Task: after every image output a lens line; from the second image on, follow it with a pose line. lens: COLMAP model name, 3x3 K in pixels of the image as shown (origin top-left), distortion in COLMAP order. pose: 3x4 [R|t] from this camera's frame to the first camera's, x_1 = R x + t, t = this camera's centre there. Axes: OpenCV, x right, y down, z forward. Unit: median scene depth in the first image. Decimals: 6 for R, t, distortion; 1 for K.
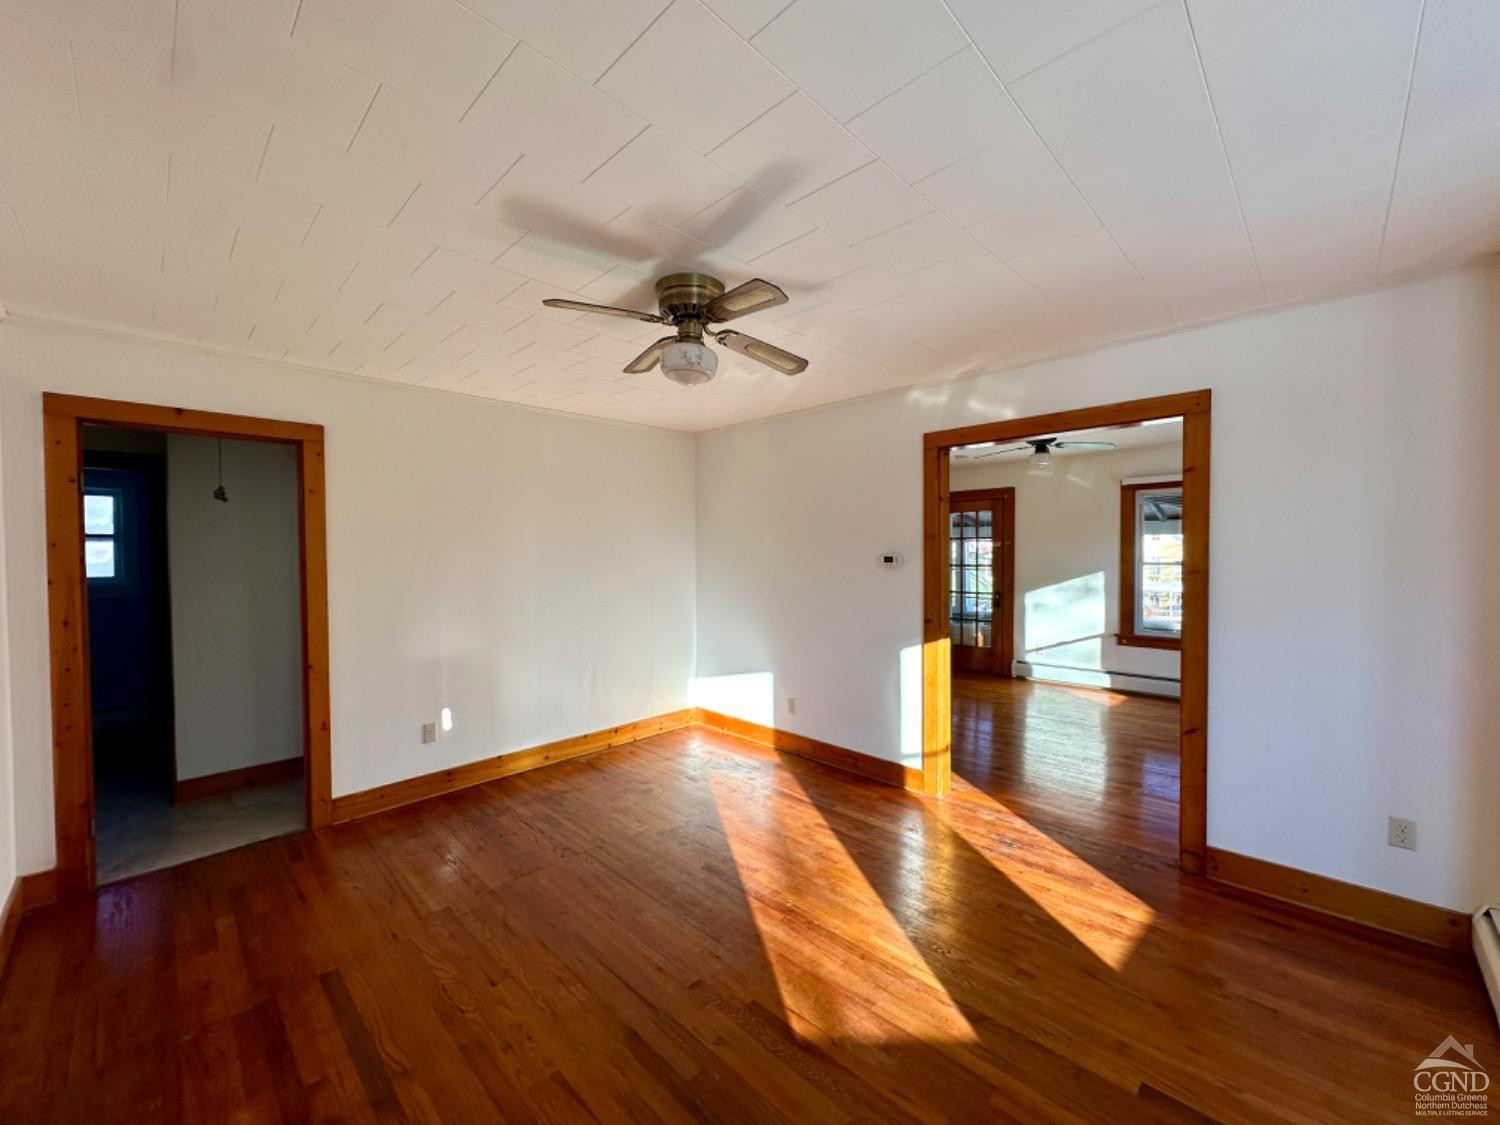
lens RADIAL K [[597.1, 0, 750.0], [0, 597.1, 562.5], [0, 0, 1]] dist [0.001637, 0.000044]
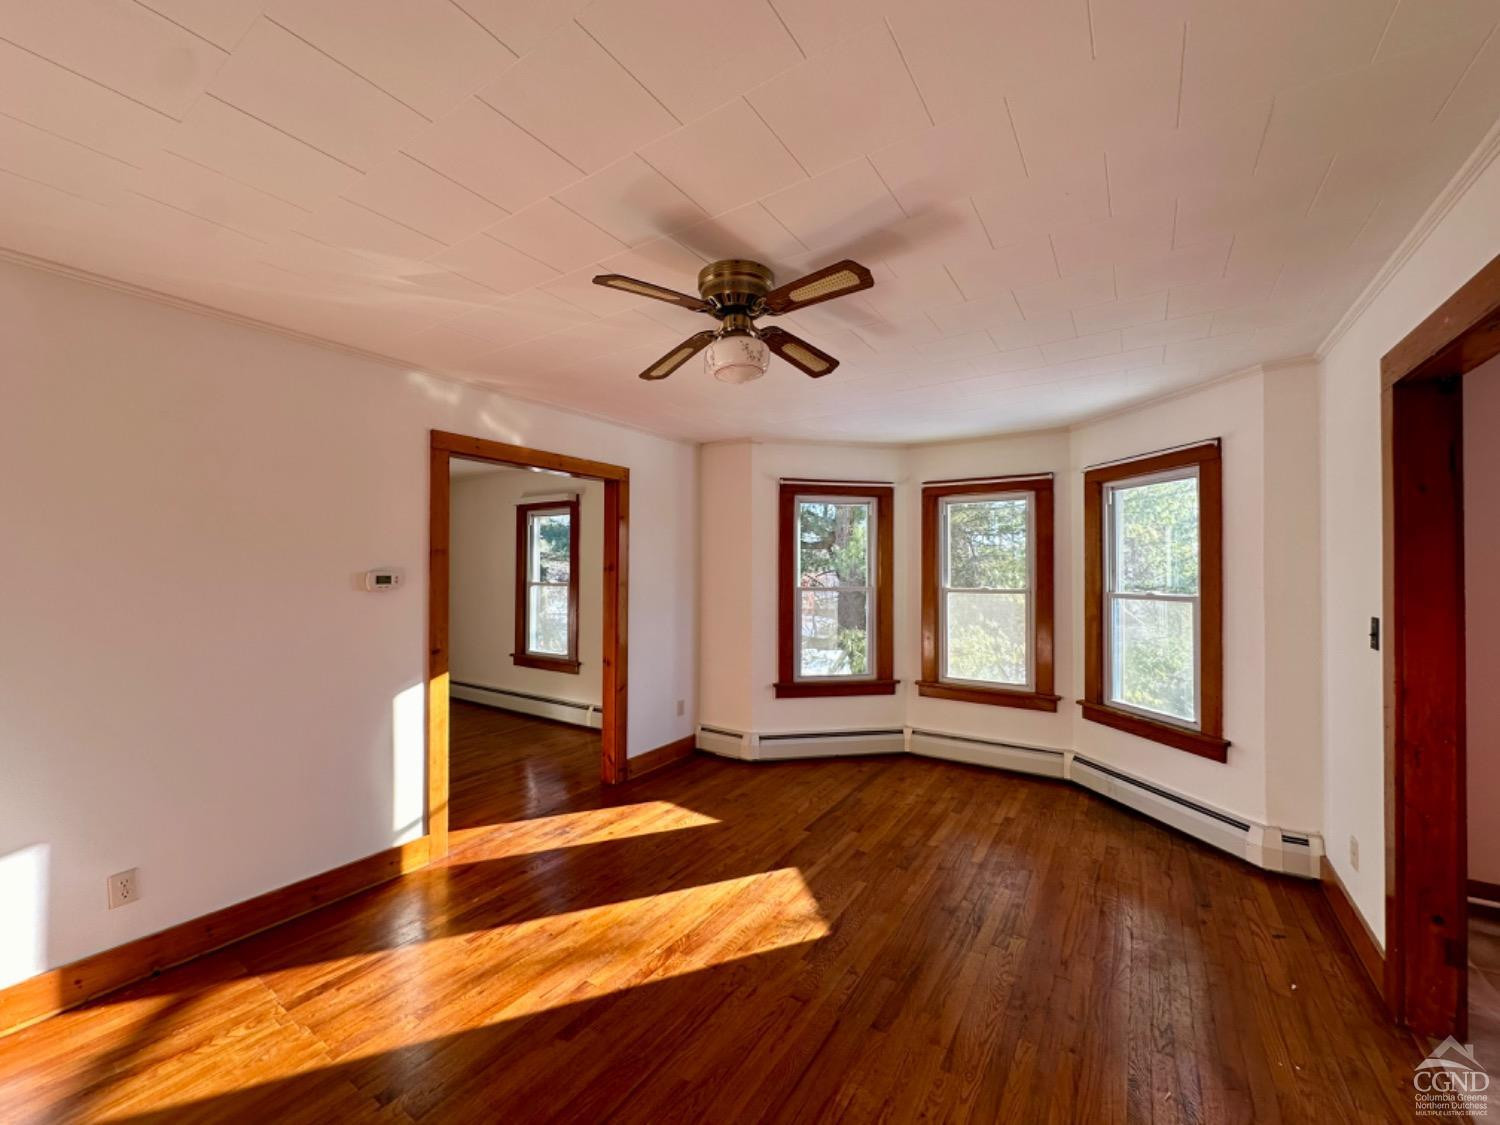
lens RADIAL K [[597.1, 0, 750.0], [0, 597.1, 562.5], [0, 0, 1]] dist [0.001637, 0.000044]
pose [[-0.191497, 0.020697, 0.981275, -0.765405], [0.020486, 0.999644, -0.017087, -0.005679], [-0.981279, 0.016830, -0.191852, 0.897063]]
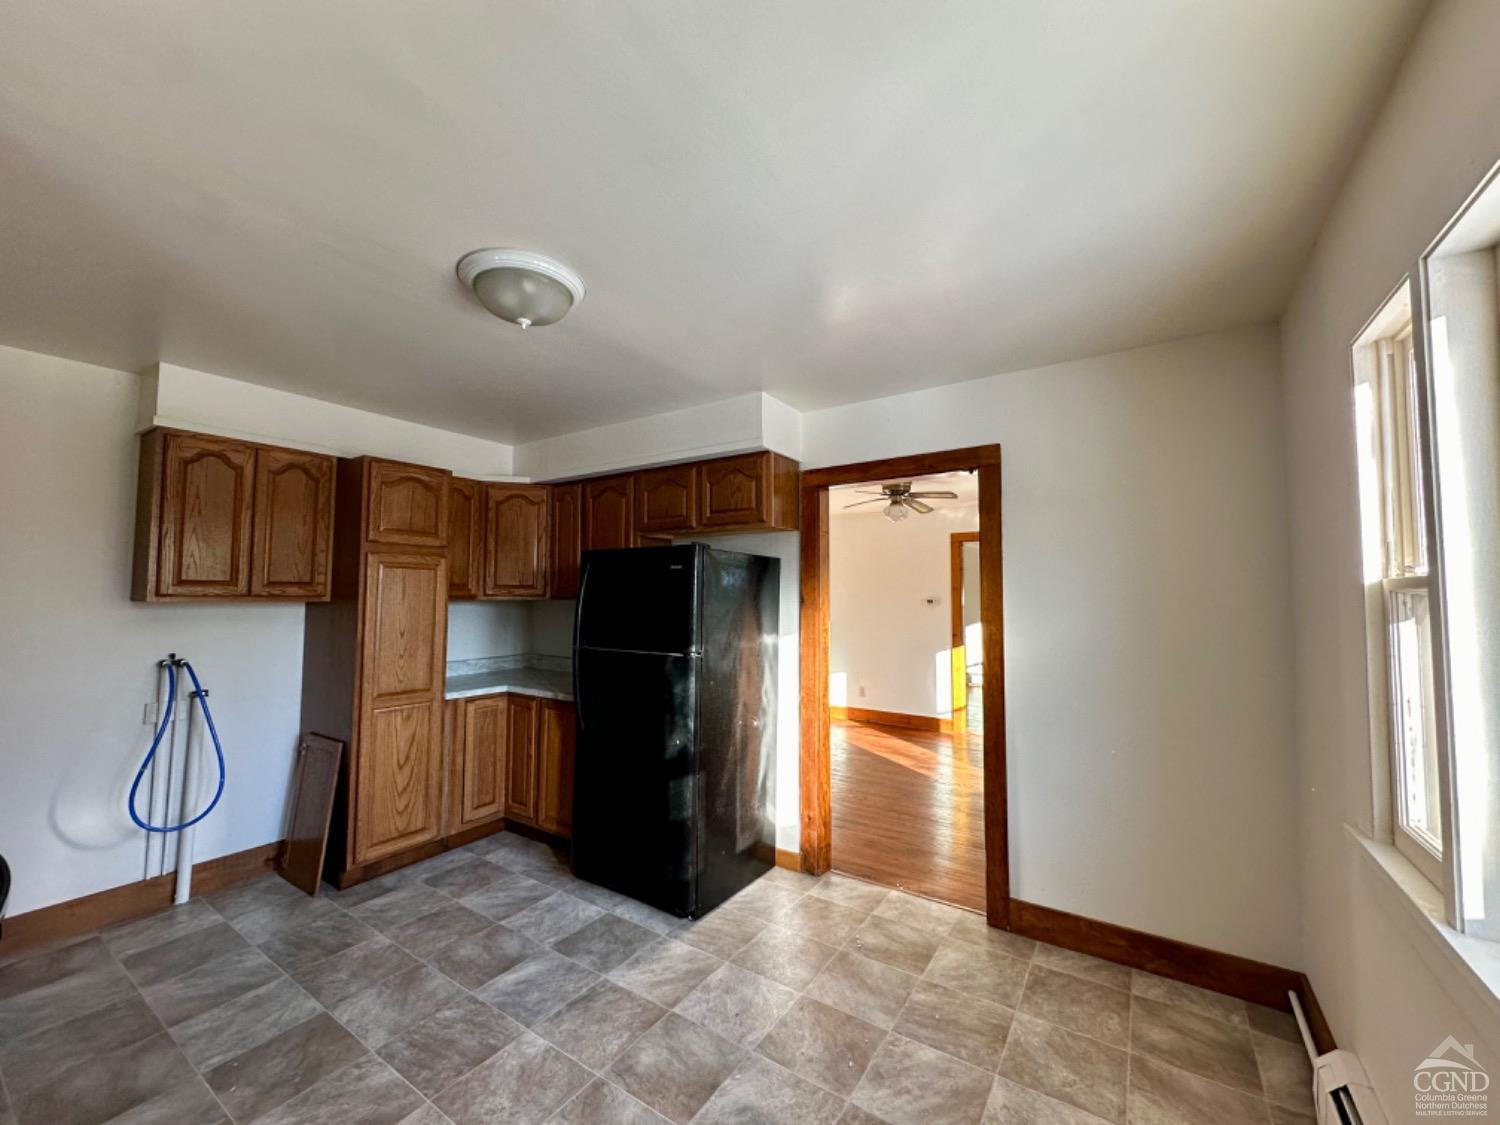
lens RADIAL K [[597.1, 0, 750.0], [0, 597.1, 562.5], [0, 0, 1]] dist [0.001637, 0.000044]
pose [[0.982671, 0.015555, 0.184705, -0.806826], [-0.001802, 0.997227, -0.074394, 0.016980], [-0.185350, 0.072772, 0.979974, -0.843474]]
